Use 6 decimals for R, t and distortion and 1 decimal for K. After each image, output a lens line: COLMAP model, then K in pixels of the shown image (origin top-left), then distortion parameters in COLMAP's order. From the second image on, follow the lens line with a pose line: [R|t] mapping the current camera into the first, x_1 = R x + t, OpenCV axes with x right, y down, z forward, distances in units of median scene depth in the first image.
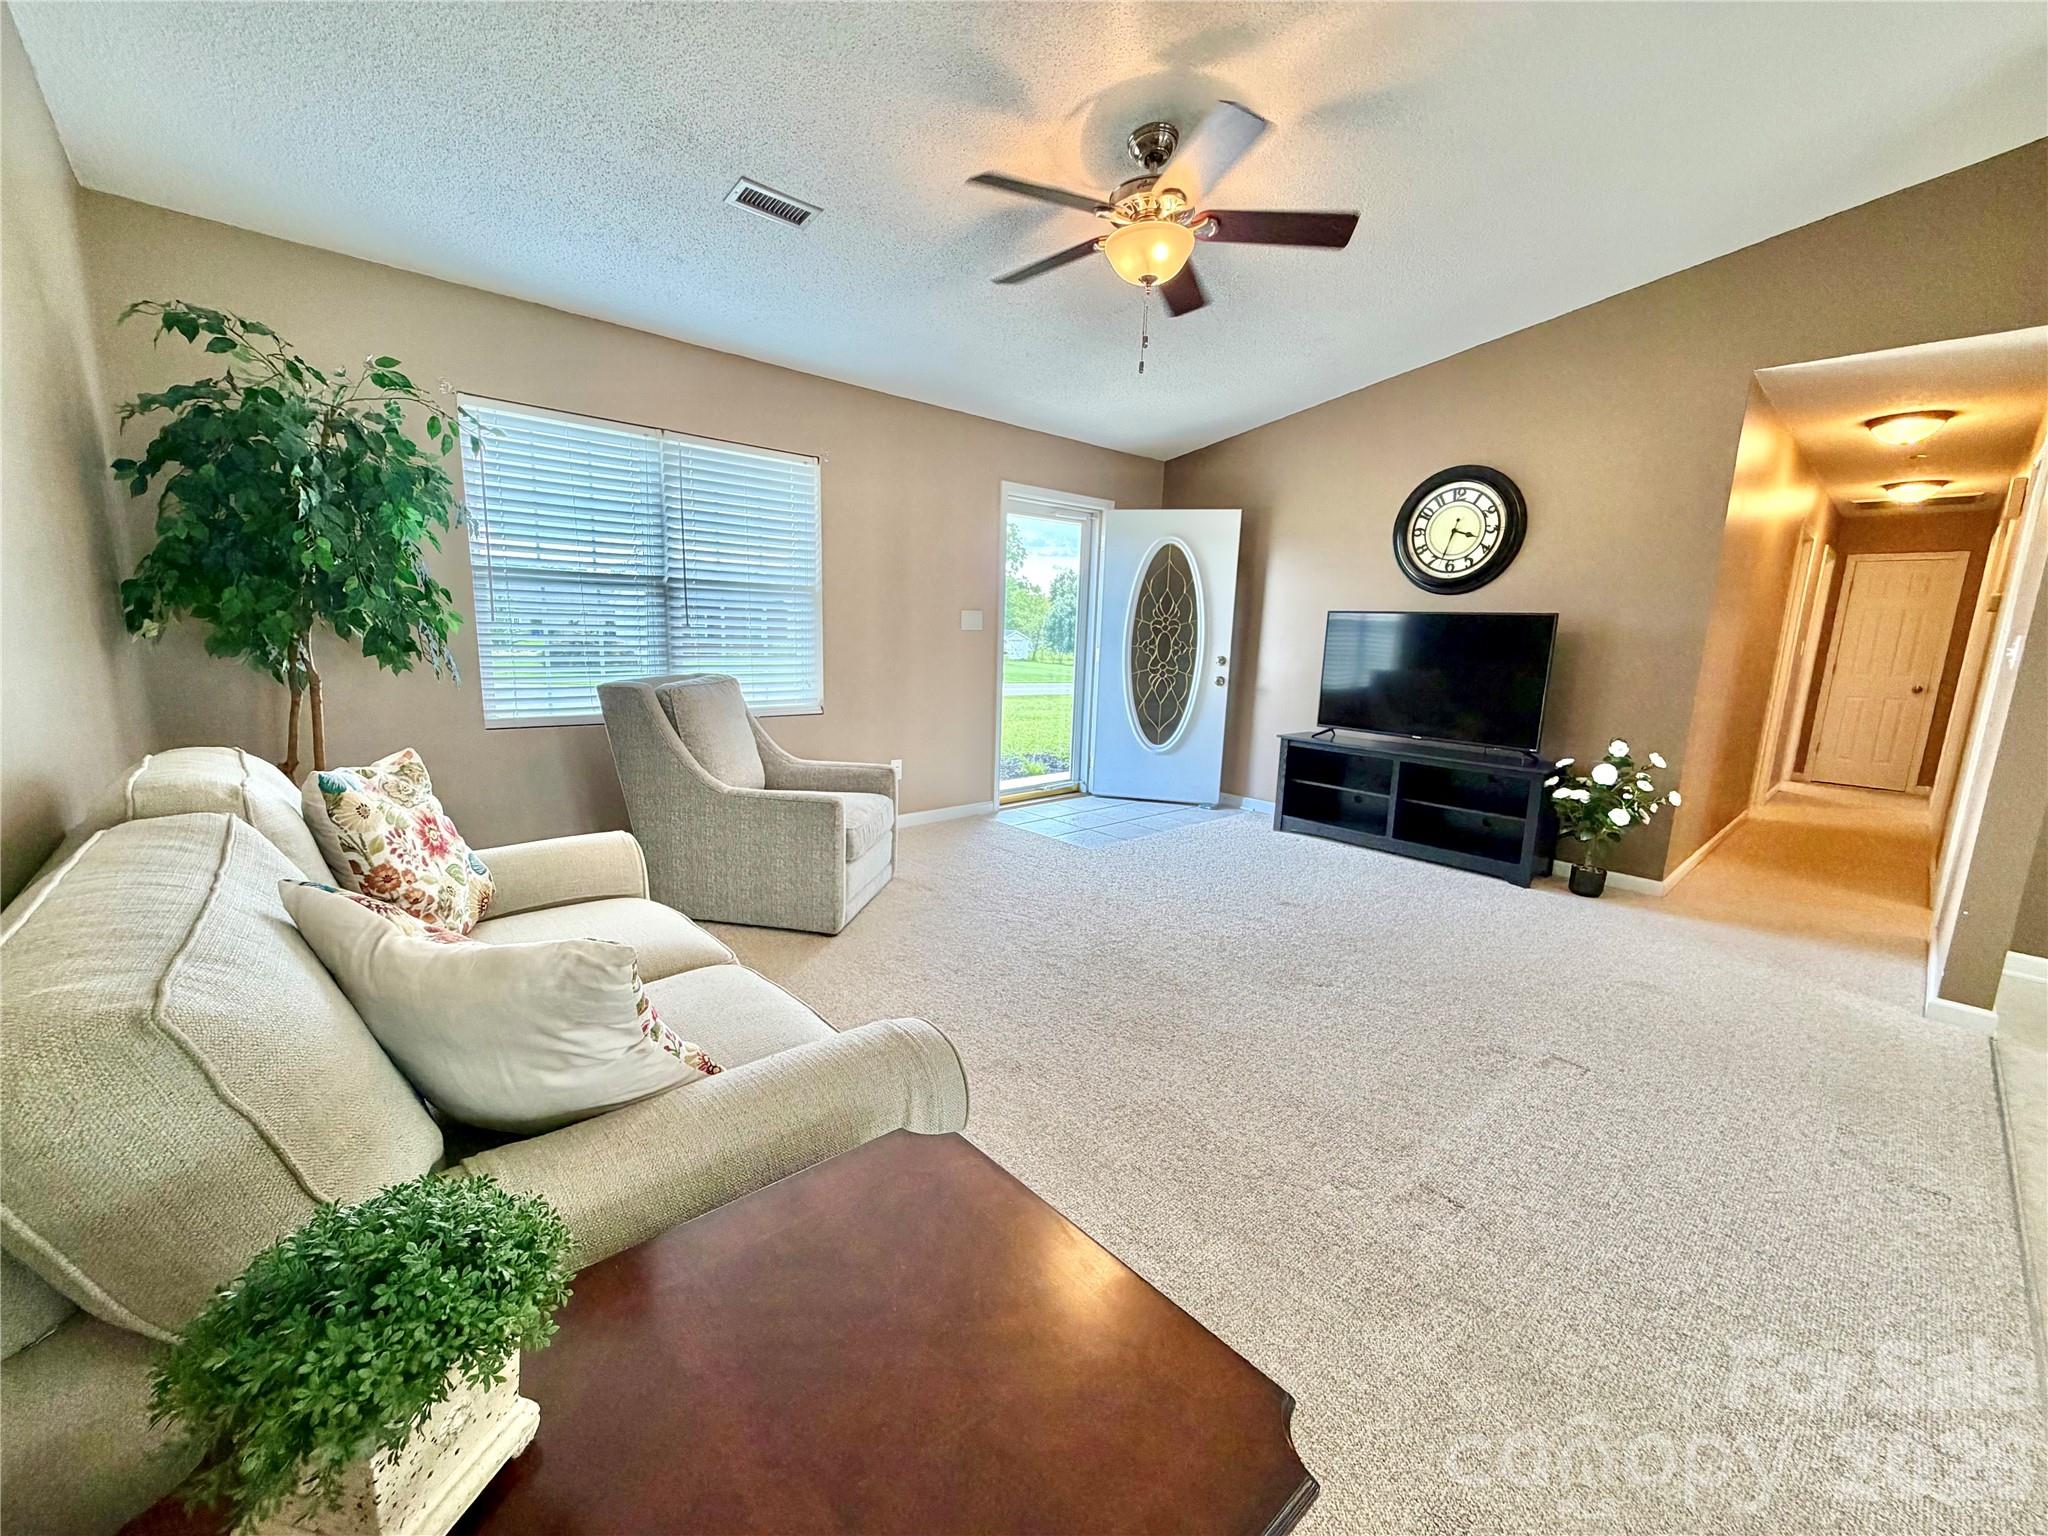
lens RADIAL K [[815.4, 0, 1017.1], [0, 815.4, 768.3], [0, 0, 1]] dist [0.001544, -0.000159]
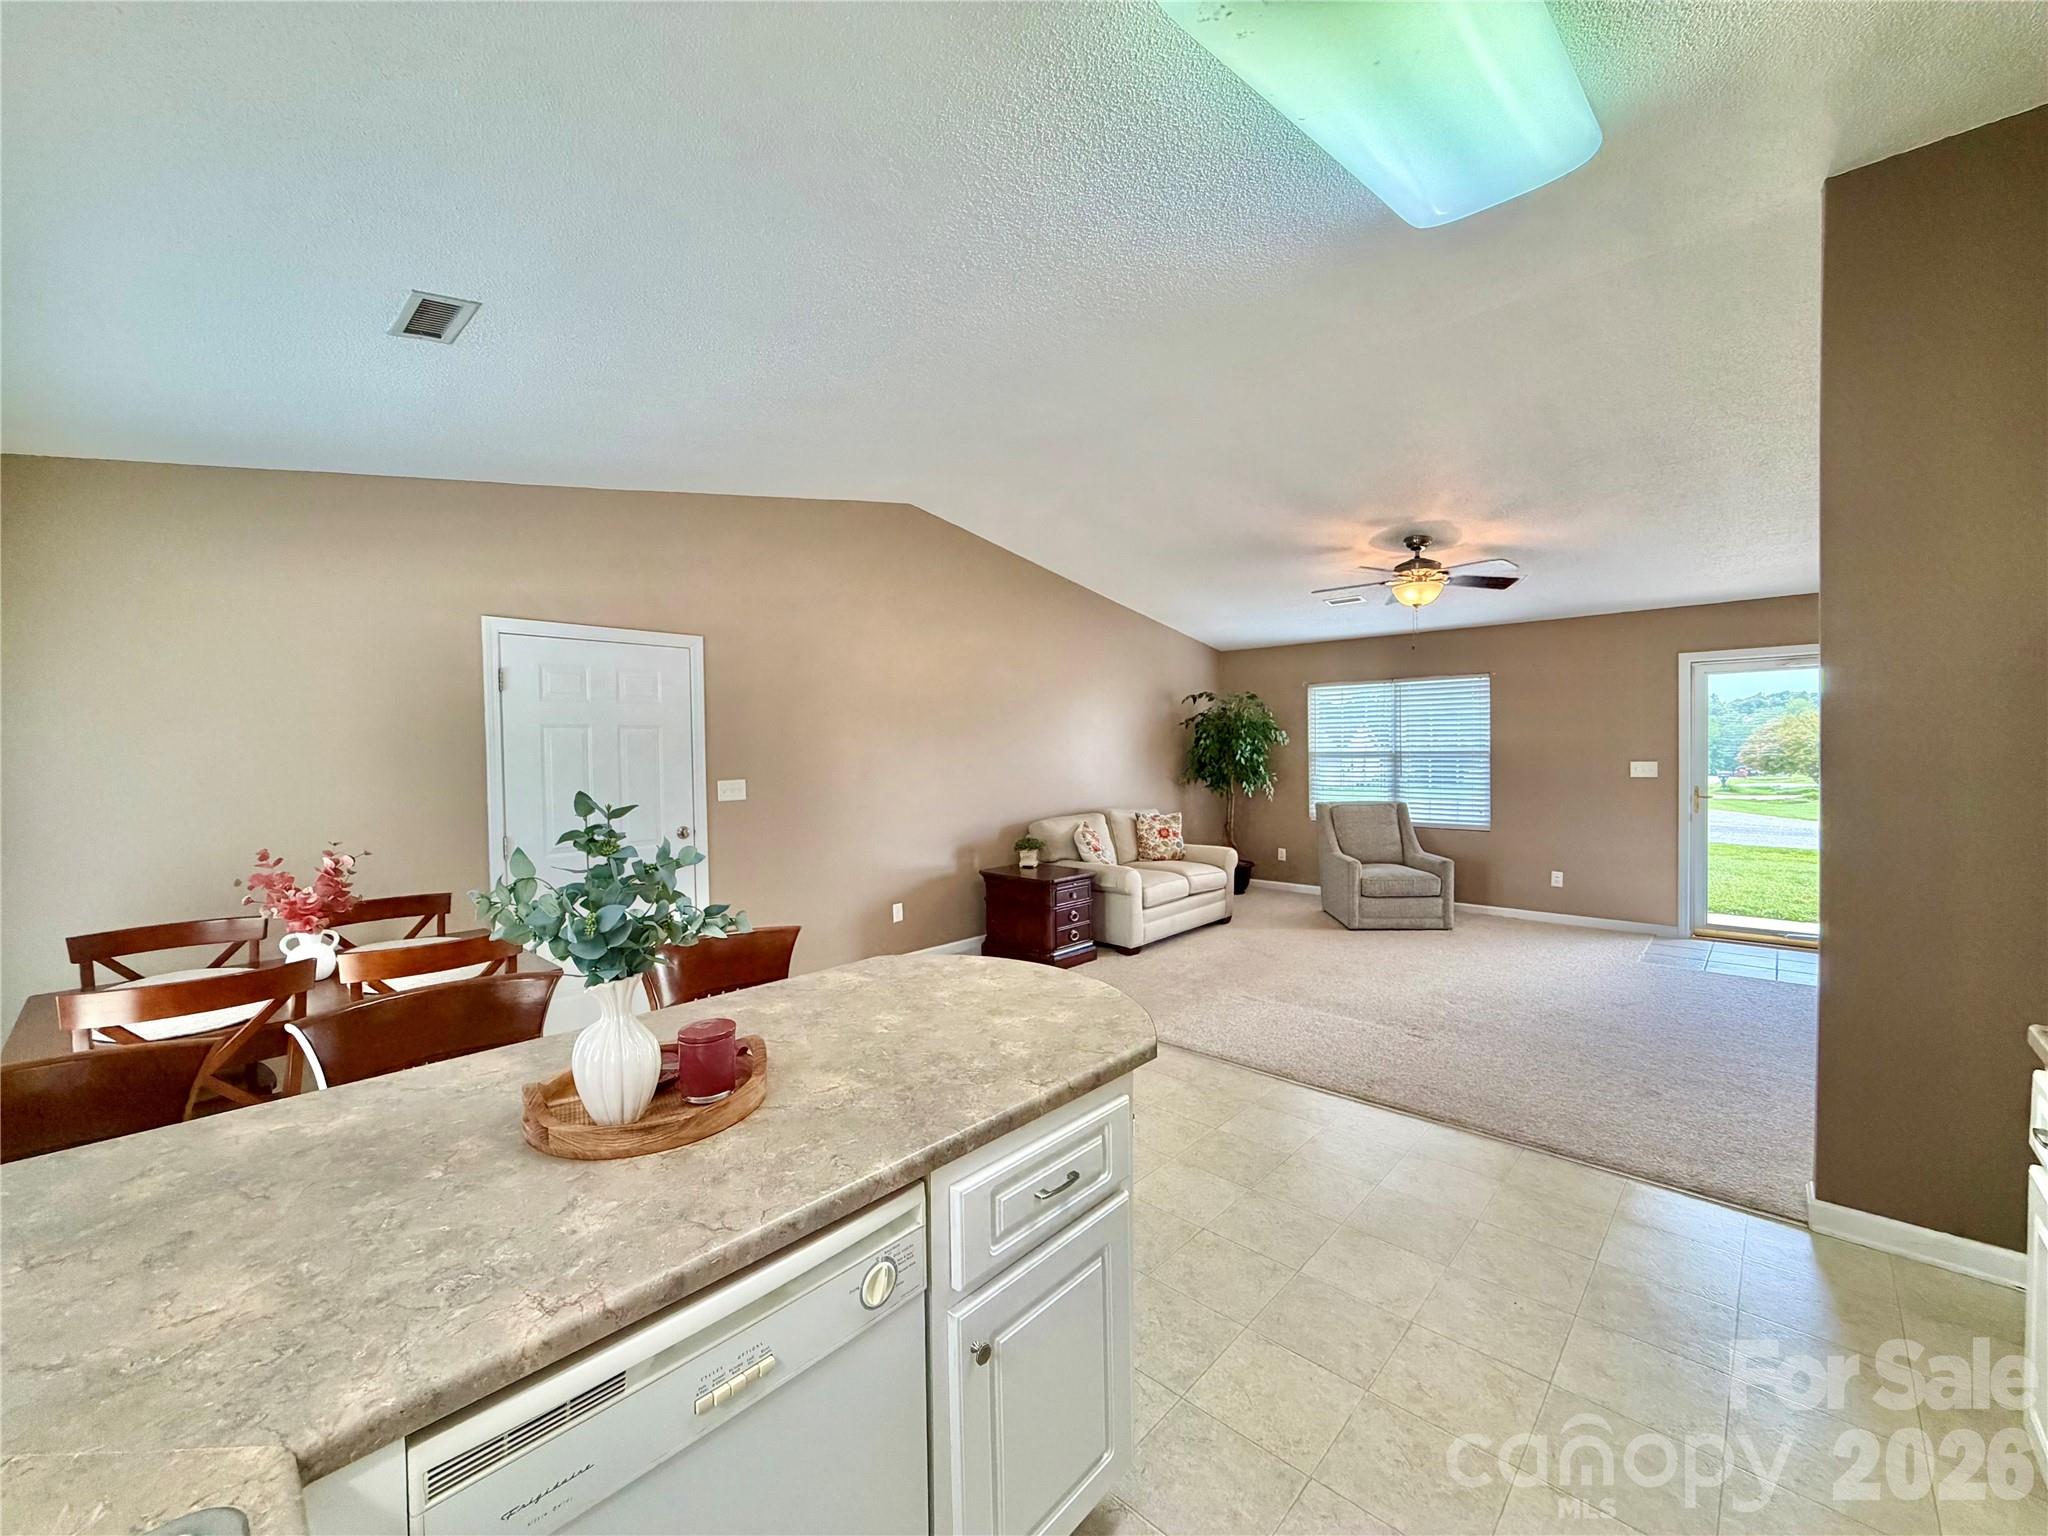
lens RADIAL K [[815.4, 0, 1017.1], [0, 815.4, 768.3], [0, 0, 1]] dist [0.001544, -0.000159]
pose [[0.079748, -0.007459, -0.996787, 0.983938], [-0.155410, 0.987651, -0.019825, -0.011440], [0.984626, 0.156491, 0.077604, -0.018009]]
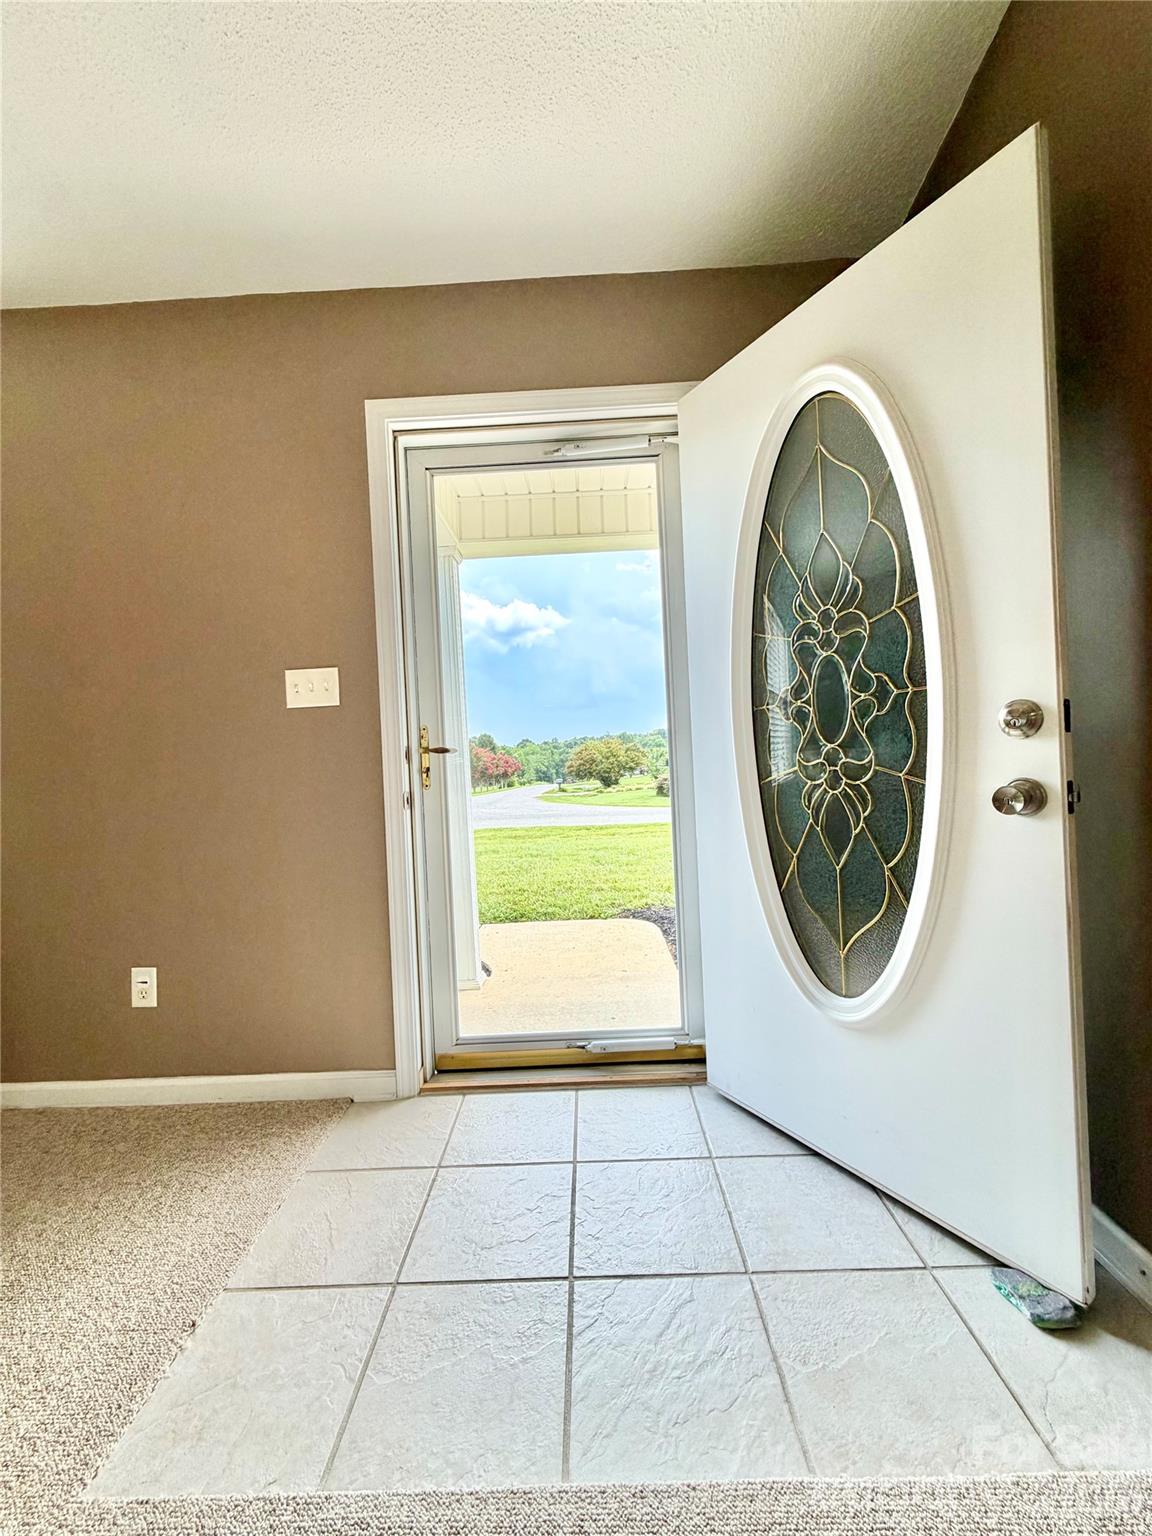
lens RADIAL K [[611.6, 0, 576.6], [0, 611.6, 764.3], [0, 0, 1]] dist [0.001544, -0.000159]
pose [[0.727621, -0.060704, -0.683289, 0.278909], [-0.053258, 0.988071, -0.144494, -0.082572], [0.683909, 0.141528, 0.715708, 0.769494]]
